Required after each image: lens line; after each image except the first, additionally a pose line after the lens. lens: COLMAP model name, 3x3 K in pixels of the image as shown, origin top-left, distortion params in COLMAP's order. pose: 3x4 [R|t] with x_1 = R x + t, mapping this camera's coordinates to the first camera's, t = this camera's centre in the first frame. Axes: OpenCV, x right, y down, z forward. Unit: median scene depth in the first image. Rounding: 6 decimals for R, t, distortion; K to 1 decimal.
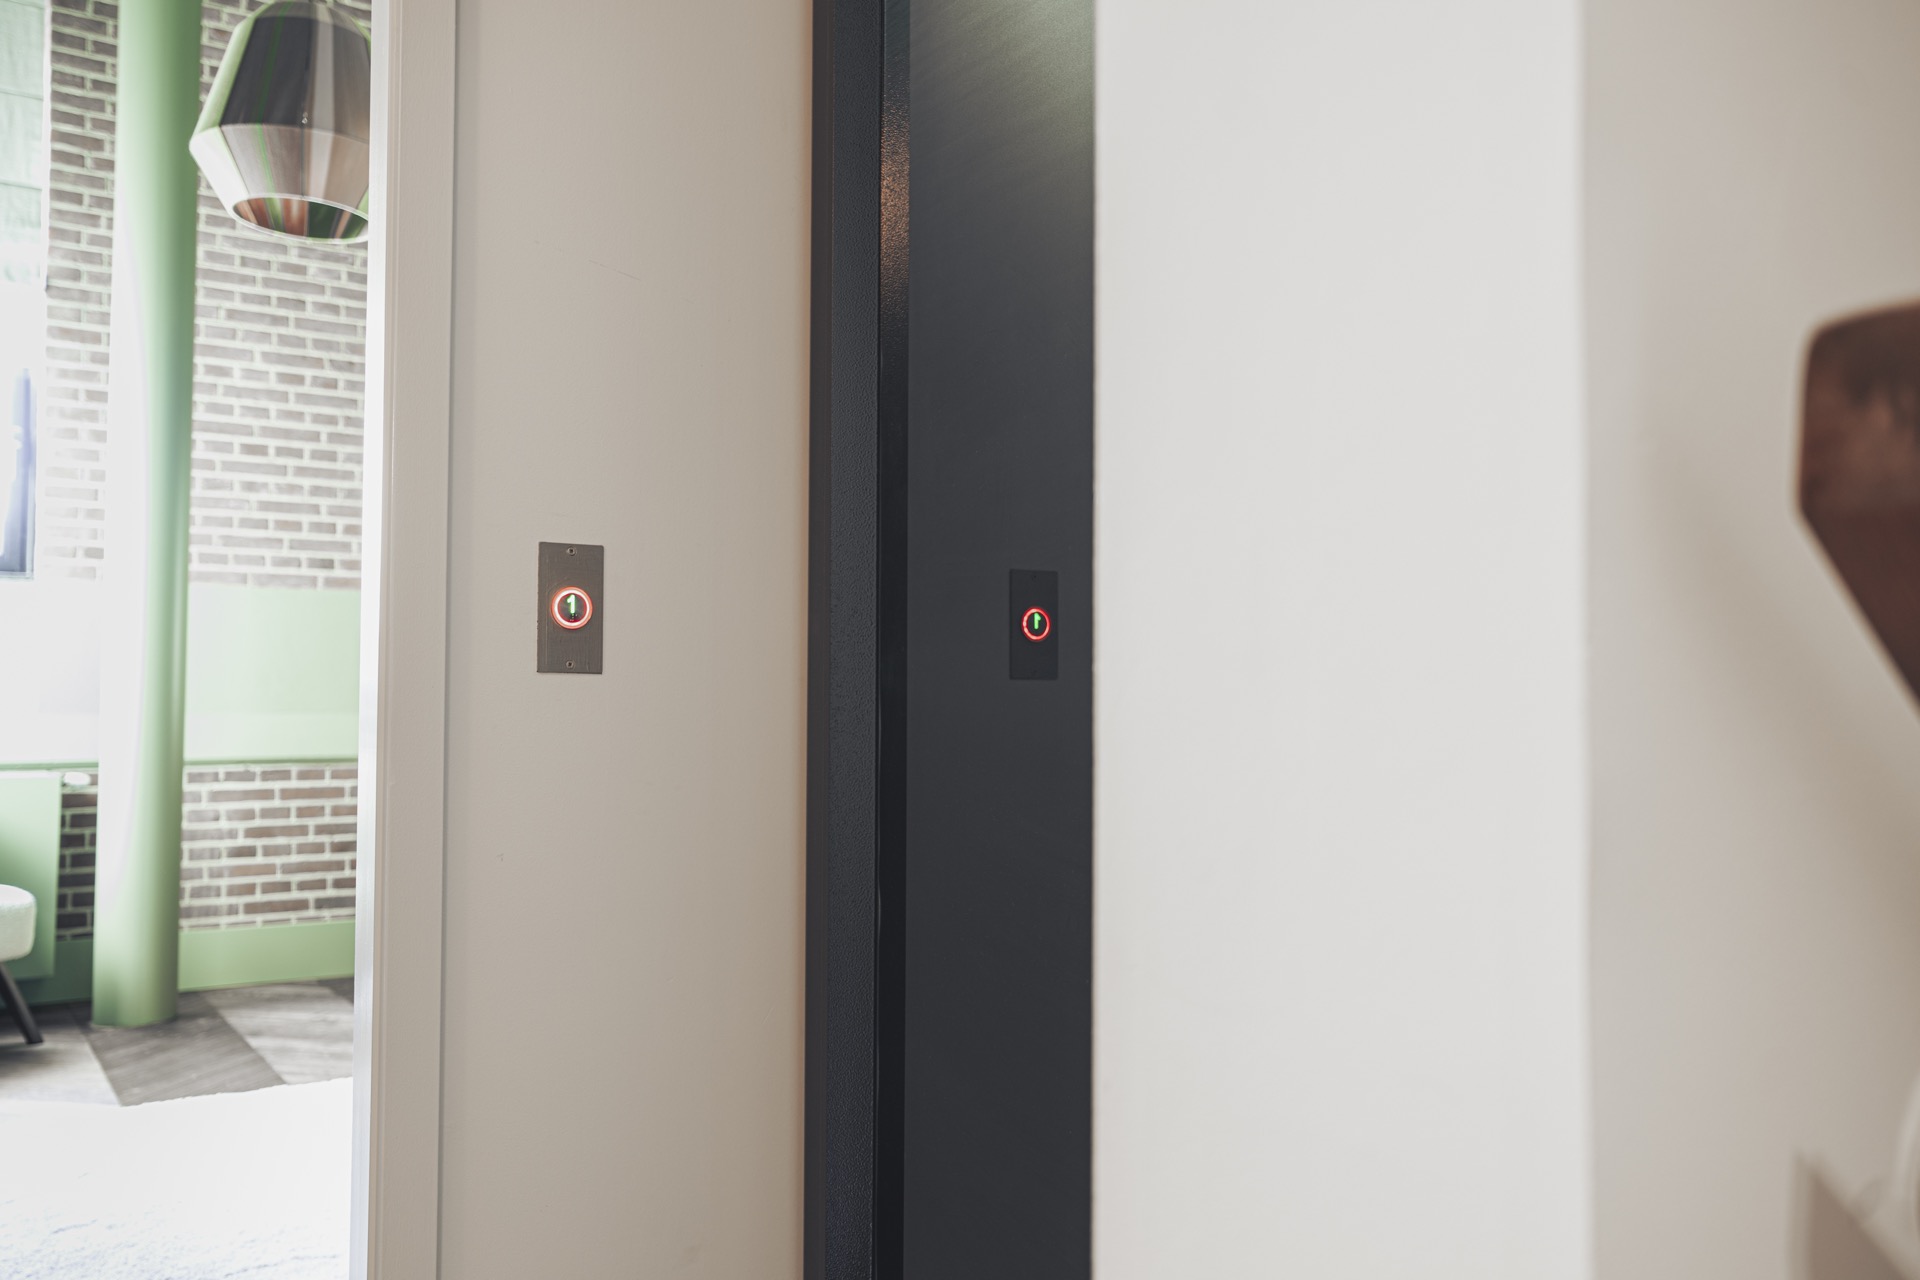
lens RADIAL K [[1533.2, 0, 960.0], [0, 1533.2, 640.0], [0, 0, 1]] dist [0.001875, 0.000702]
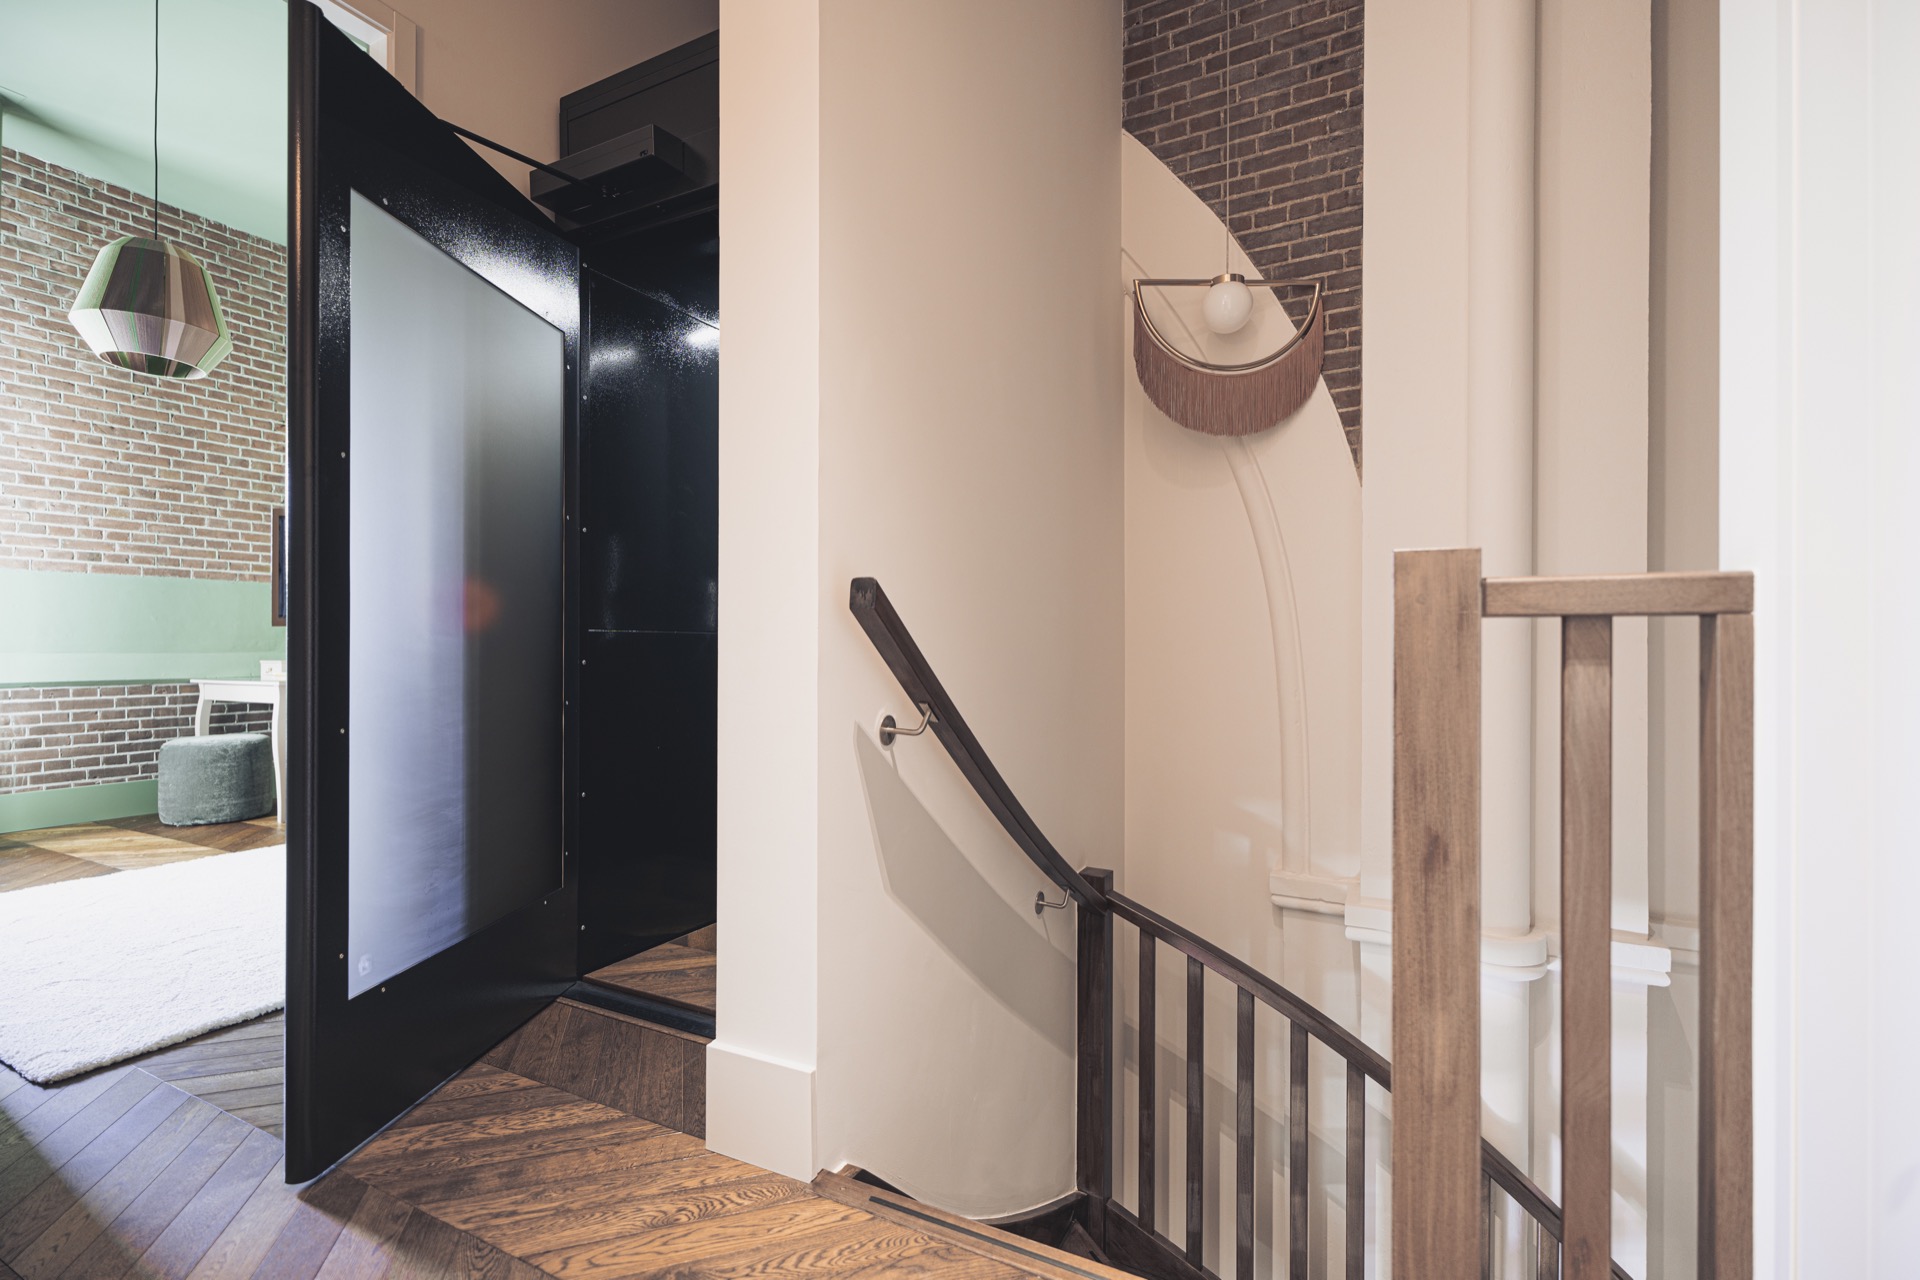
lens RADIAL K [[854.0, 0, 955.5], [0, 854.0, 645.4], [0, 0, 1]] dist [0.007981, -0.004343]
pose [[0.879757, -0.001274, 0.475421, -0.059455], [-0.017192, 0.999257, 0.034492, -0.005176], [-0.475112, -0.038518, 0.879082, -0.186315]]
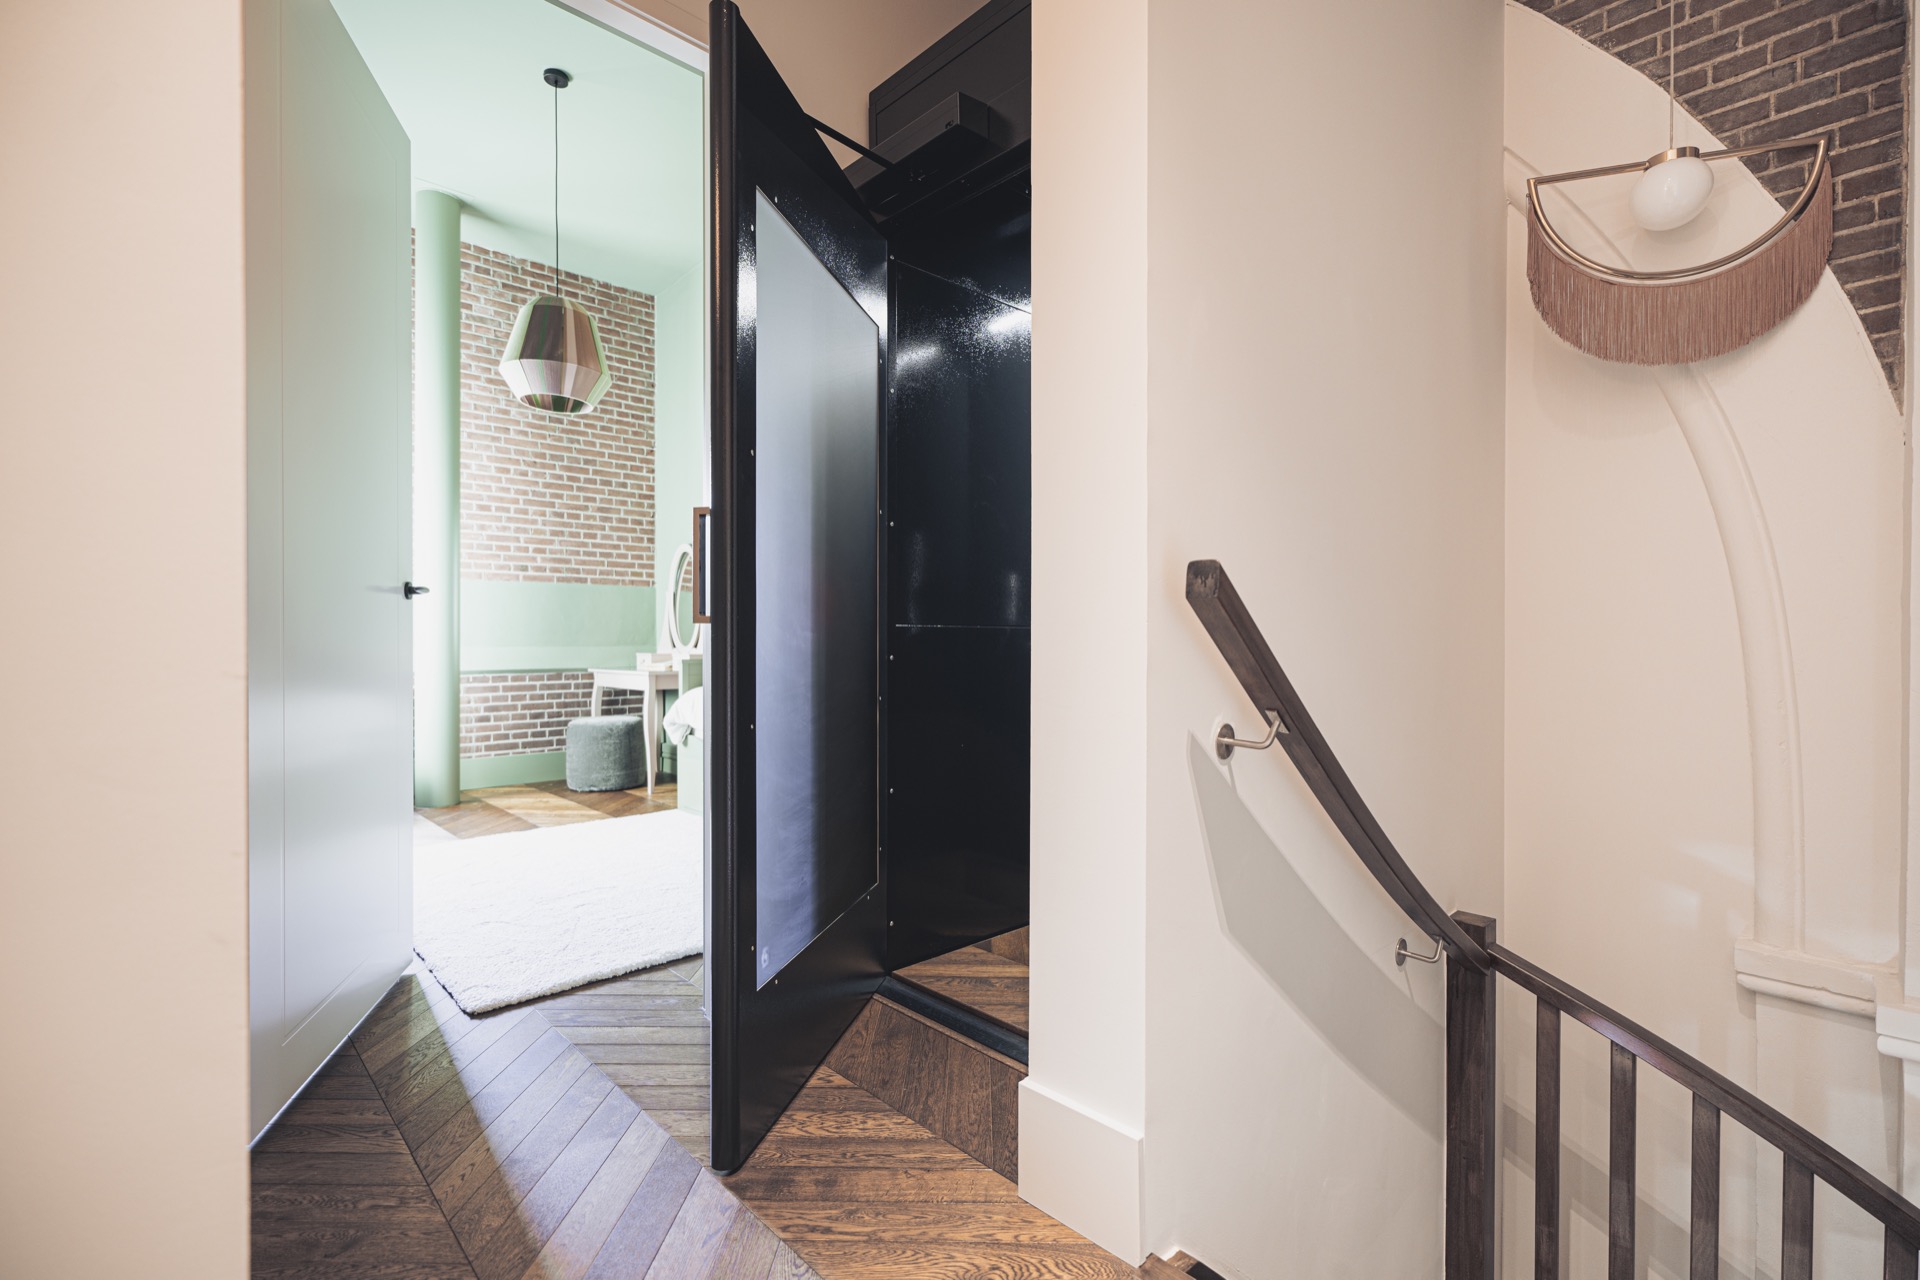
lens RADIAL K [[854.0, 0, 955.5], [0, 854.0, 645.4], [0, 0, 1]] dist [0.007981, -0.004343]
pose [[0.986830, -0.003882, 0.161712, -0.057002], [-0.003507, 0.998964, 0.045377, -0.004200], [-0.161720, -0.045346, 0.985794, -0.143495]]
